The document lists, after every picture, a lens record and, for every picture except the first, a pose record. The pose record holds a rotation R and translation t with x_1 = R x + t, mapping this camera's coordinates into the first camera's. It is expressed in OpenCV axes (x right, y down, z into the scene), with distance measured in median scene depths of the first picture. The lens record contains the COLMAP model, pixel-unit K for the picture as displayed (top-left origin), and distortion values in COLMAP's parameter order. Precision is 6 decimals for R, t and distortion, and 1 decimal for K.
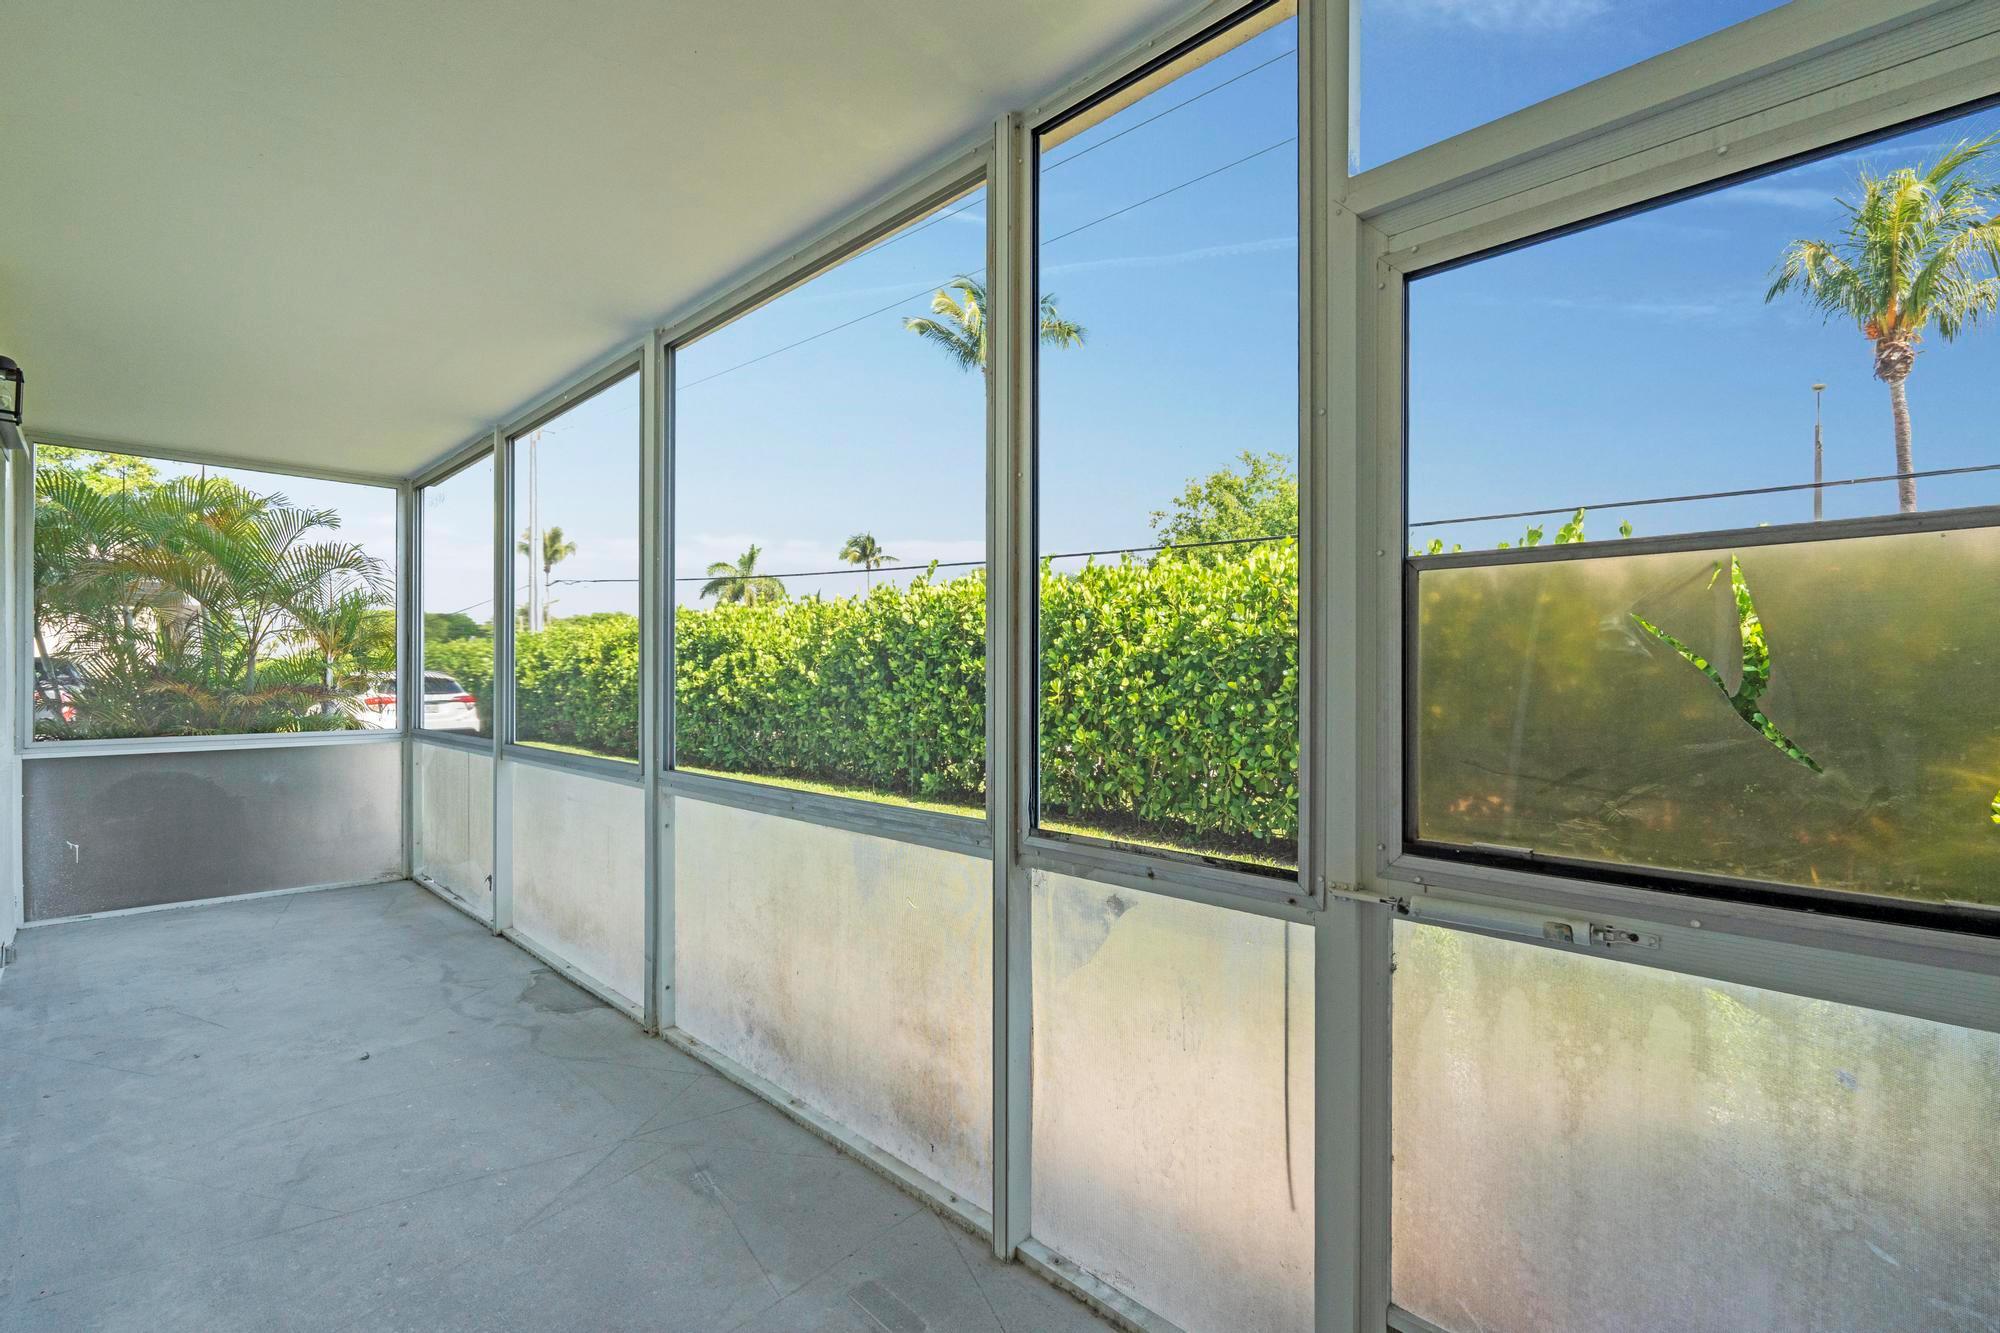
lens RADIAL K [[875.7, 0, 1008.8], [0, 875.7, 676.7], [0, 0, 1]] dist [-0.004423, 0.000524]
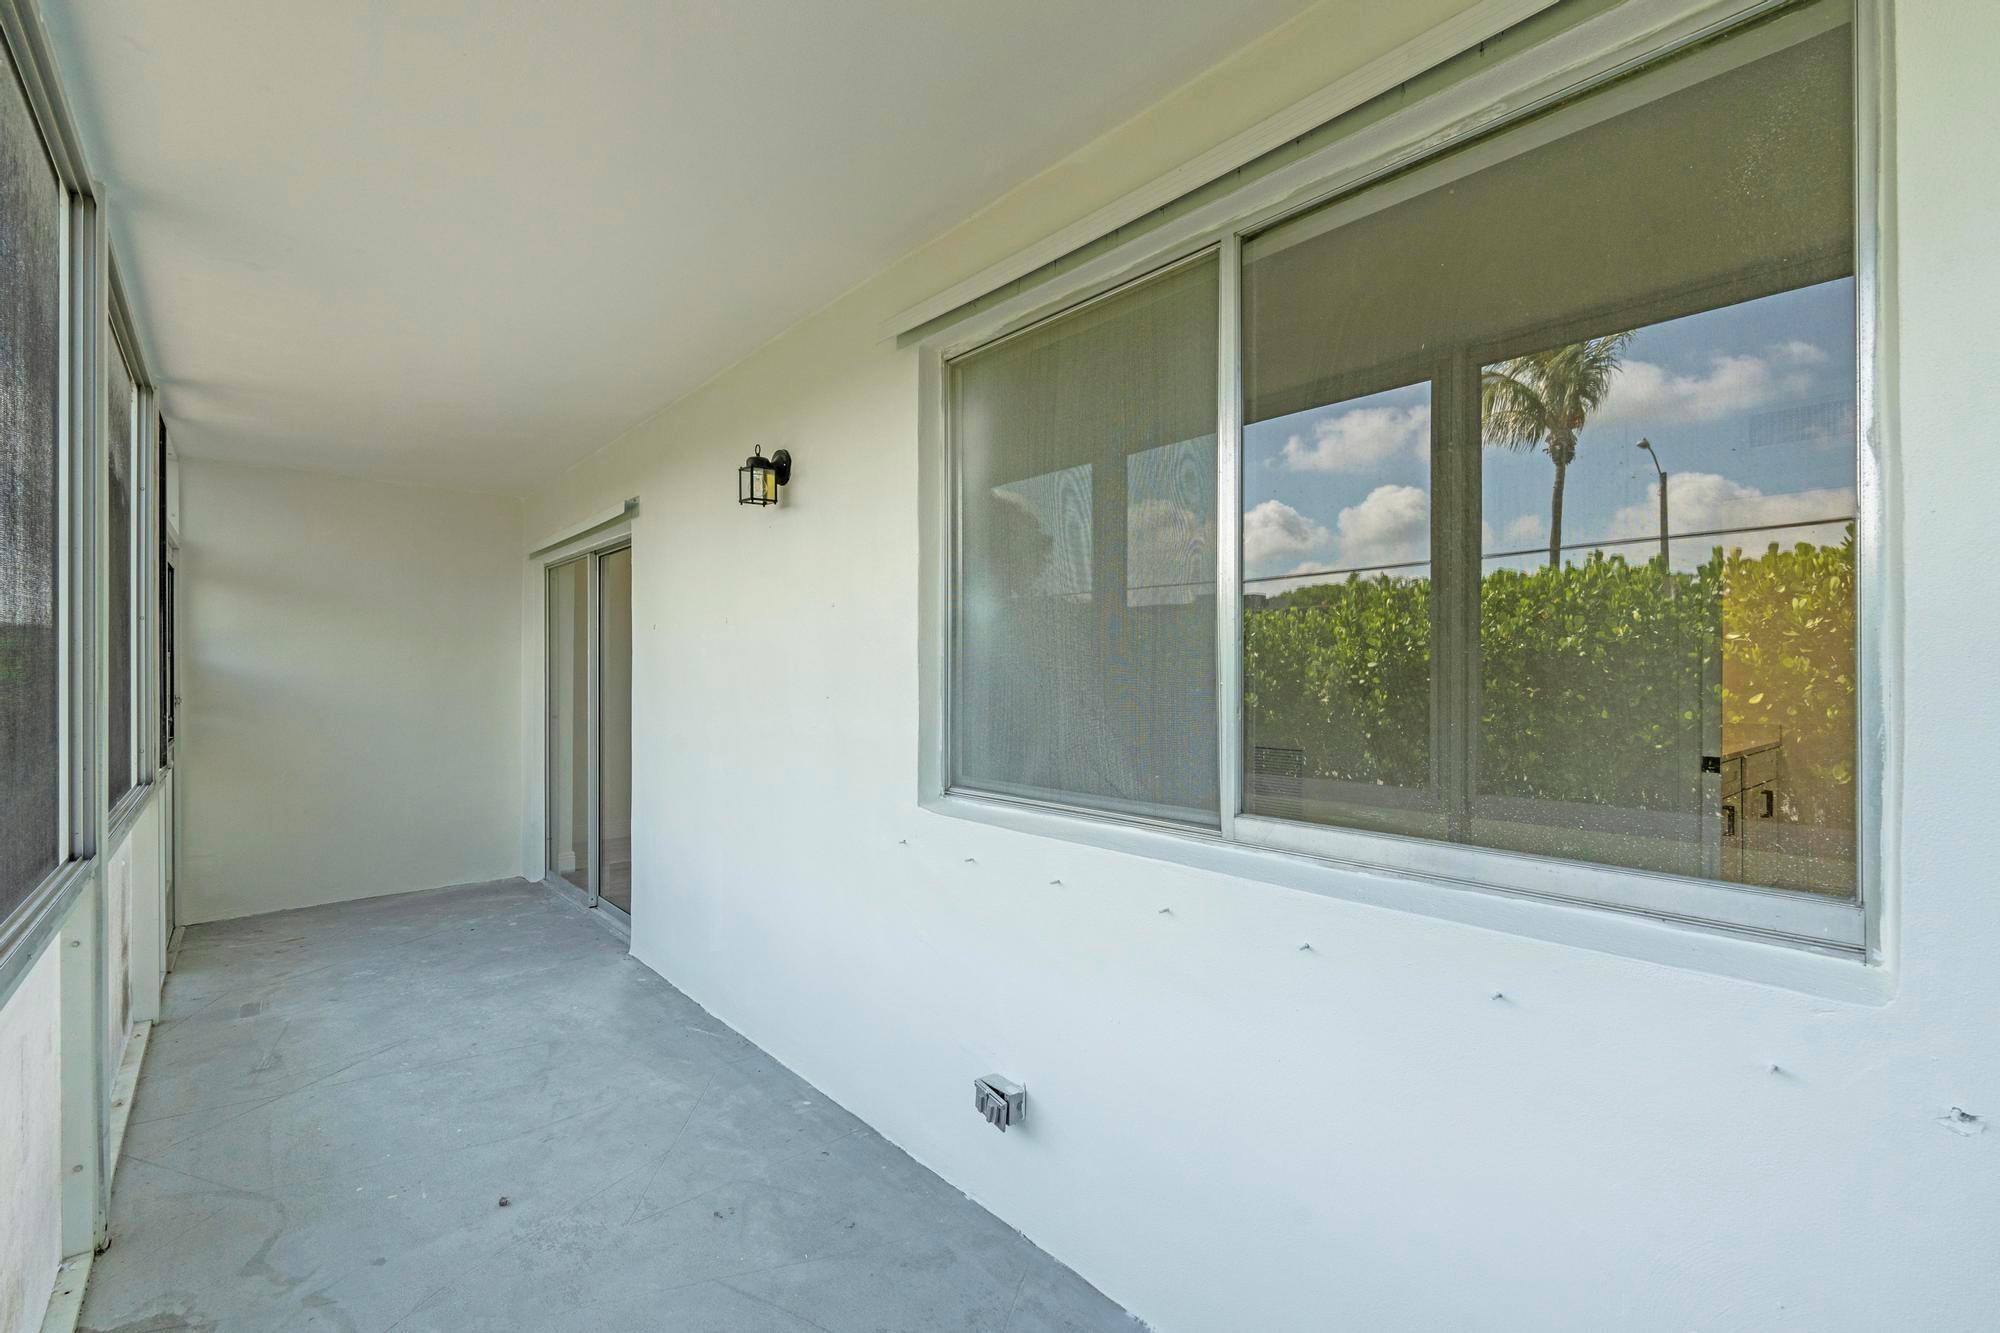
lens RADIAL K [[875.7, 0, 999.5], [0, 875.7, 667.7], [0, 0, 1]] dist [-0.004423, 0.000524]
pose [[-0.995027, 0.005138, 0.099471, -1.552828], [0.005412, 0.999982, 0.002485, -0.038850], [-0.099456, 0.003011, -0.995037, 2.136492]]
